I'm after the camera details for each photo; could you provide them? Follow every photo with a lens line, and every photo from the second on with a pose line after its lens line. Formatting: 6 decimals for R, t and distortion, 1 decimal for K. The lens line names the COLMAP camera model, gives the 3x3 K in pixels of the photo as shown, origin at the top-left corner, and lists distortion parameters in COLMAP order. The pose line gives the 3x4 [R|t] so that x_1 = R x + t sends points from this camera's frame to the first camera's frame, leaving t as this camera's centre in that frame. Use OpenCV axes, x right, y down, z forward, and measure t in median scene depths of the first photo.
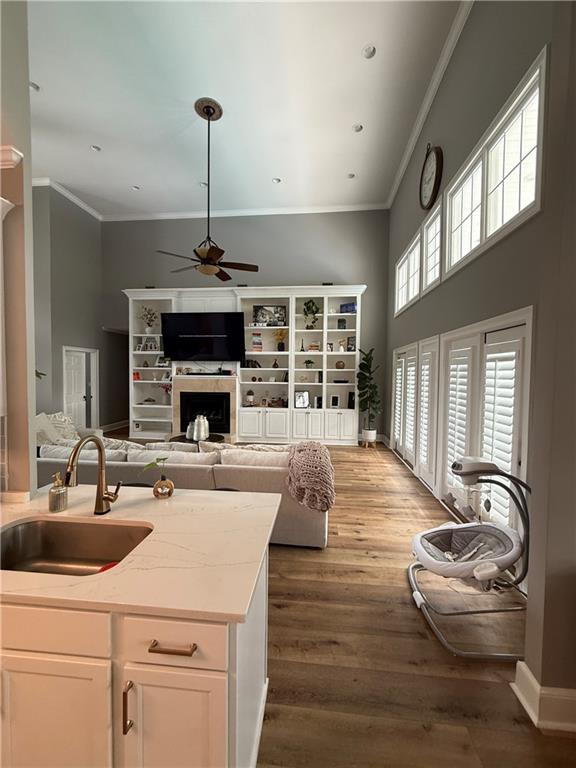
lens RADIAL K [[307.3, 0, 287.7], [0, 307.3, 385.5], [0, 0, 1]] dist [-0.002373, 0.000047]
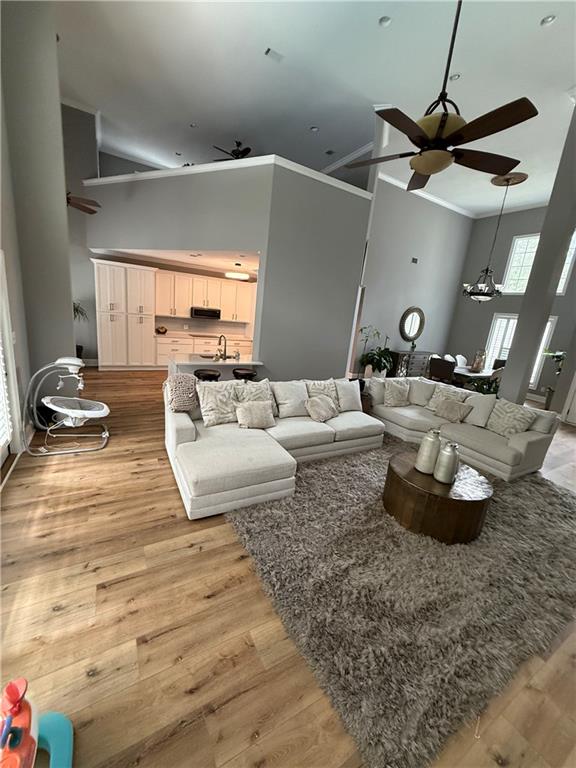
lens RADIAL K [[307.3, 0, 287.2], [0, 307.3, 382.7], [0, 0, 1]] dist [-0.002373, 0.000047]
pose [[-0.808540, 0.044111, -0.586786, 0.397703], [-0.133480, 0.957444, 0.255898, -0.142155], [0.573103, 0.285228, -0.768244, 1.901171]]
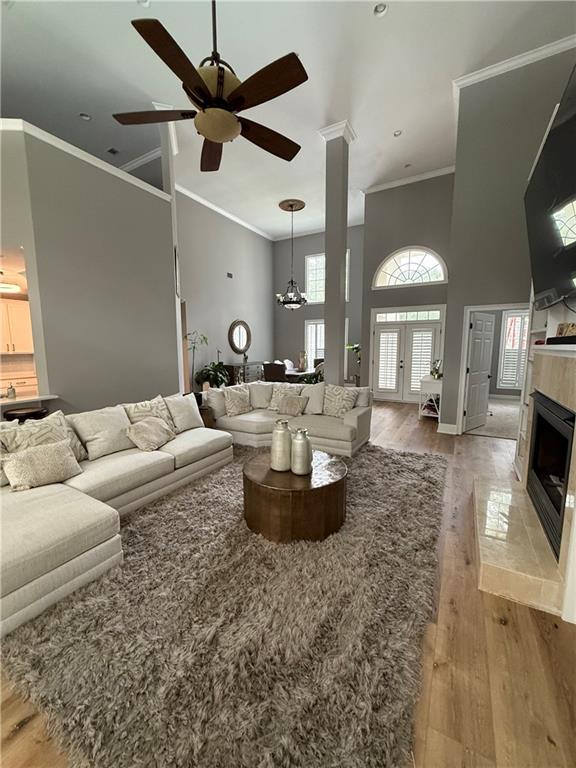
lens RADIAL K [[307.3, 0, 288.3], [0, 307.3, 383.5], [0, 0, 1]] dist [-0.002373, 0.000047]
pose [[-0.406956, 0.106025, -0.907274, 0.253900], [-0.037789, 0.990436, 0.132694, -0.046891], [0.912666, 0.088285, -0.399057, 1.831324]]
